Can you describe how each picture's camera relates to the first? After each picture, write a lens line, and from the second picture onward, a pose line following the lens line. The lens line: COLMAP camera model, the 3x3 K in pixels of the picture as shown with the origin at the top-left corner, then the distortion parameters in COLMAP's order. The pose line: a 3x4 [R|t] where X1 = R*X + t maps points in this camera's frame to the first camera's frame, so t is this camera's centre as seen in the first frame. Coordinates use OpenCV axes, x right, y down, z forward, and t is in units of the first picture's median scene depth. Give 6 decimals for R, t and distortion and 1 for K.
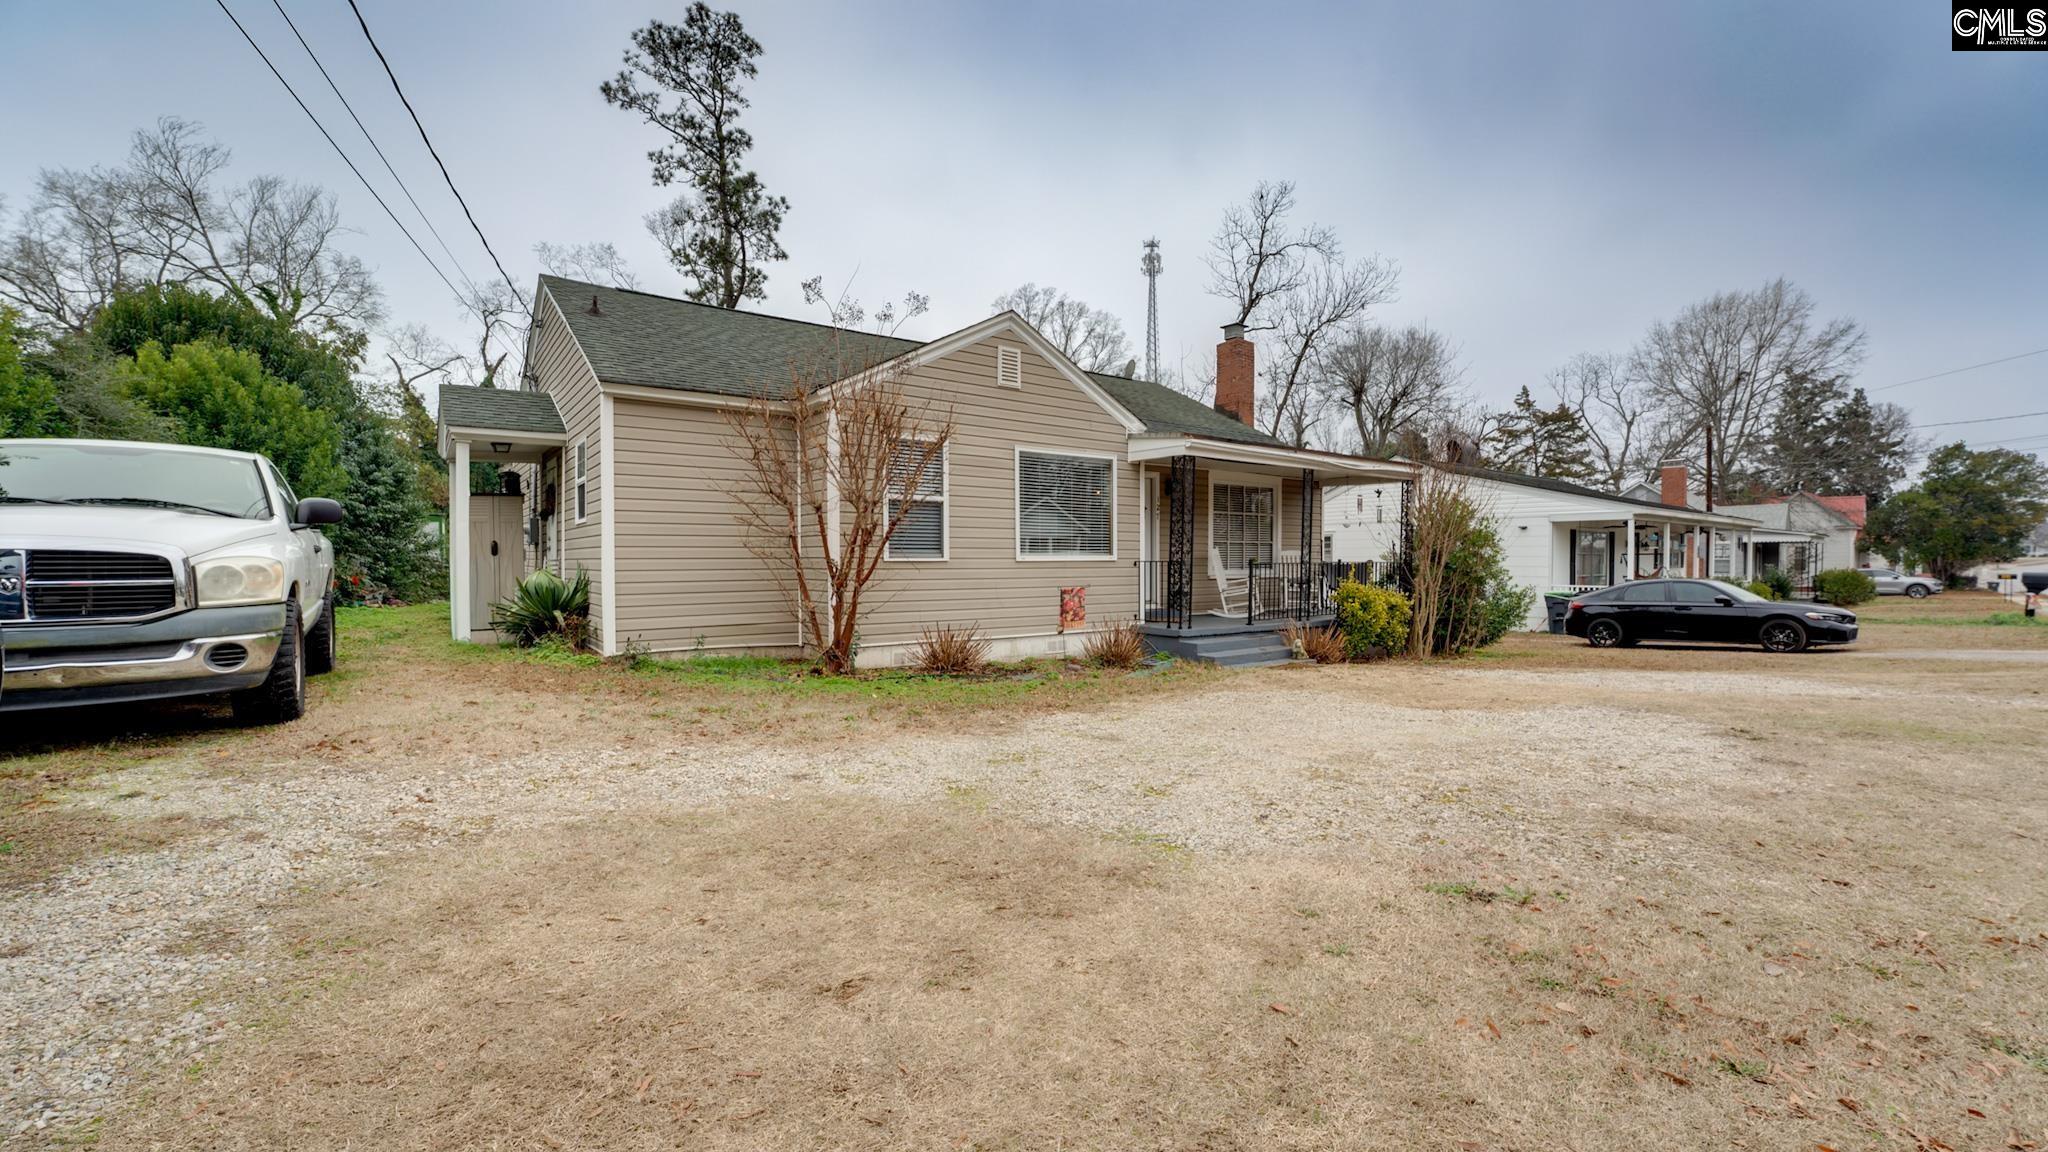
lens RADIAL K [[854.3, 0, 1024.0], [0, 854.3, 576.0], [0, 0, 1]] dist [-0.001729, -0.000178]
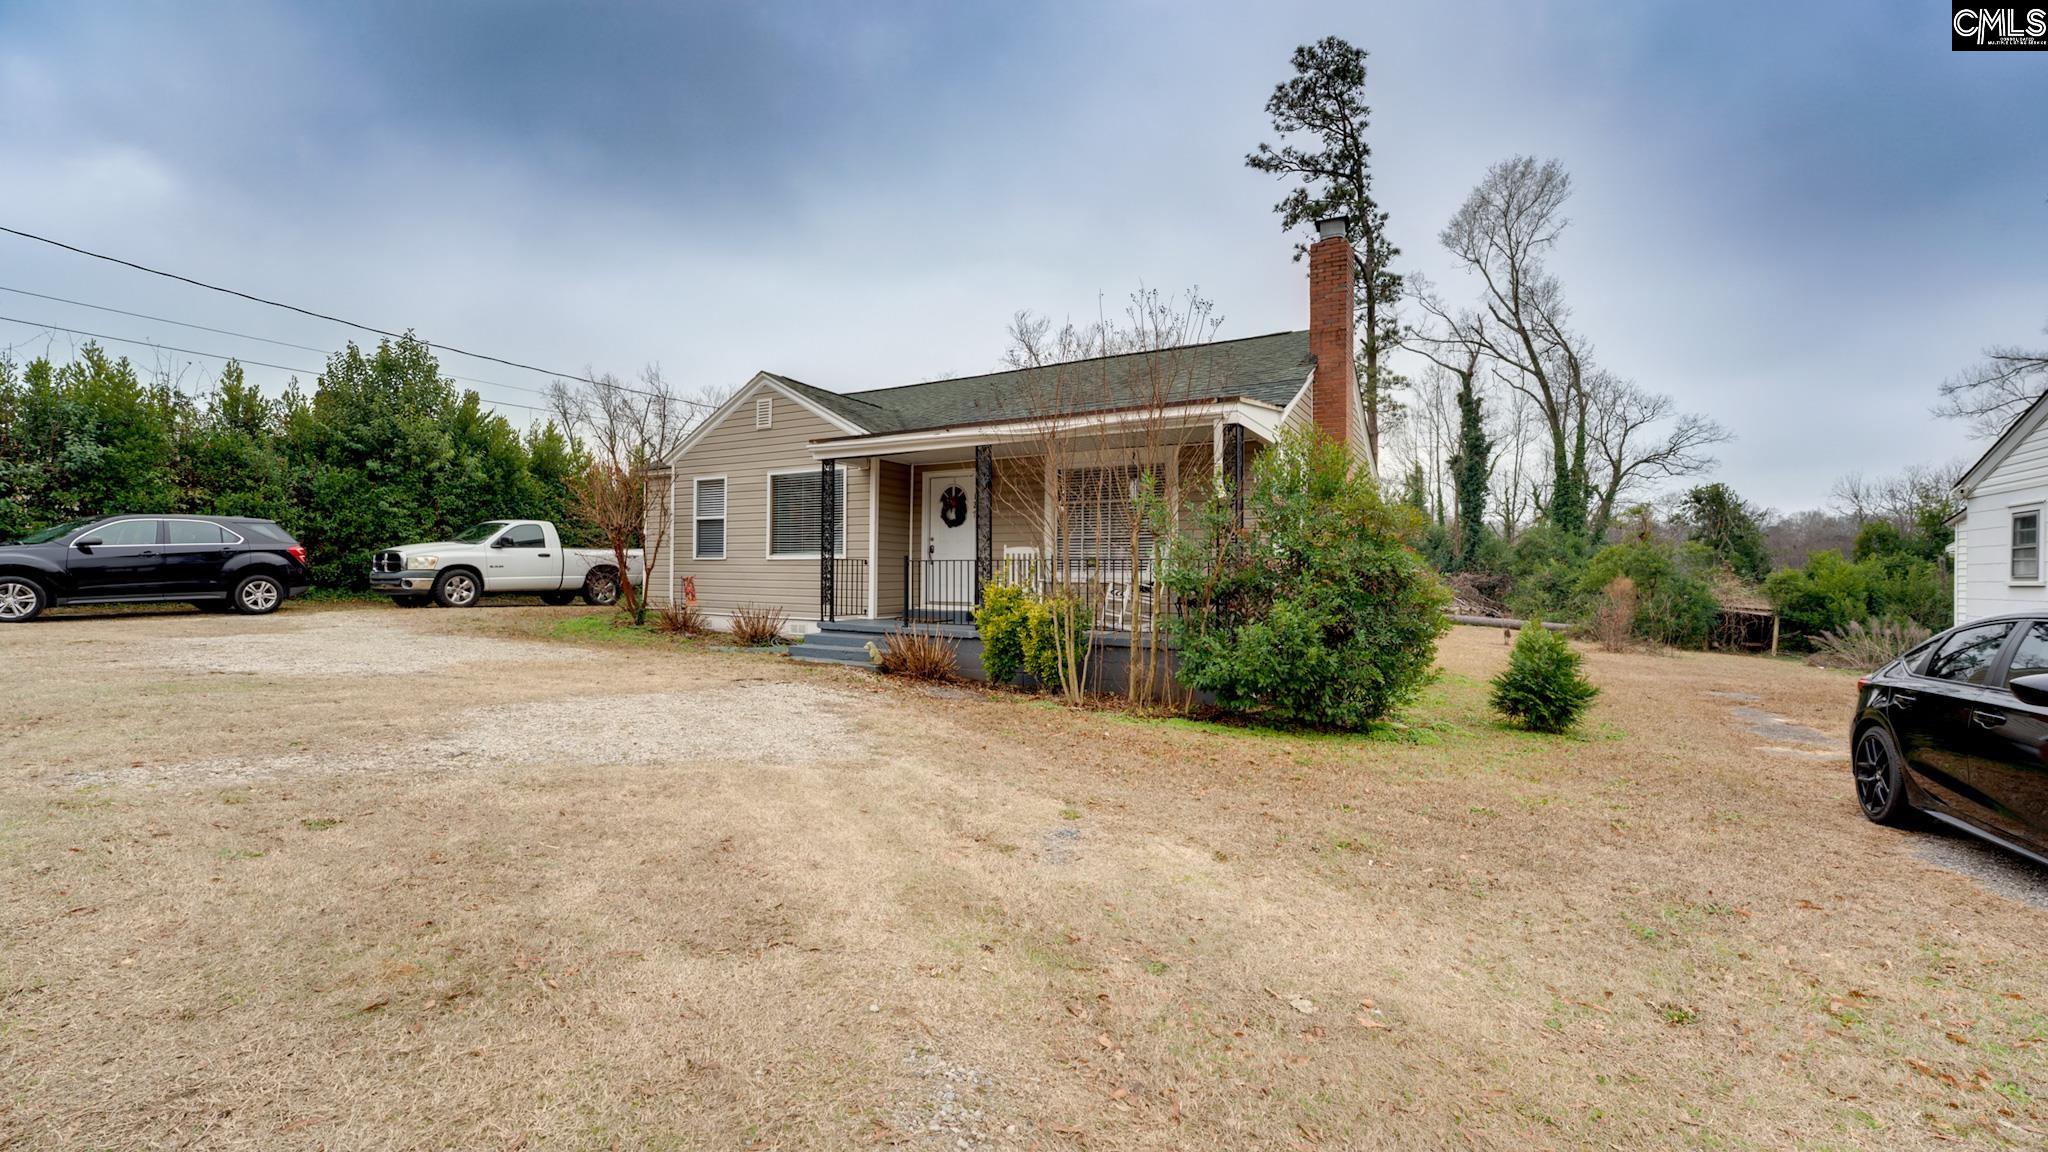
lens RADIAL K [[854.3, 0, 1024.0], [0, 854.3, 576.0], [0, 0, 1]] dist [-0.001729, -0.000178]
pose [[0.426262, -0.002861, -0.904595, 1.266862], [-0.021573, 0.999678, -0.013328, 0.016366], [0.904342, 0.025196, 0.426064, 0.748889]]
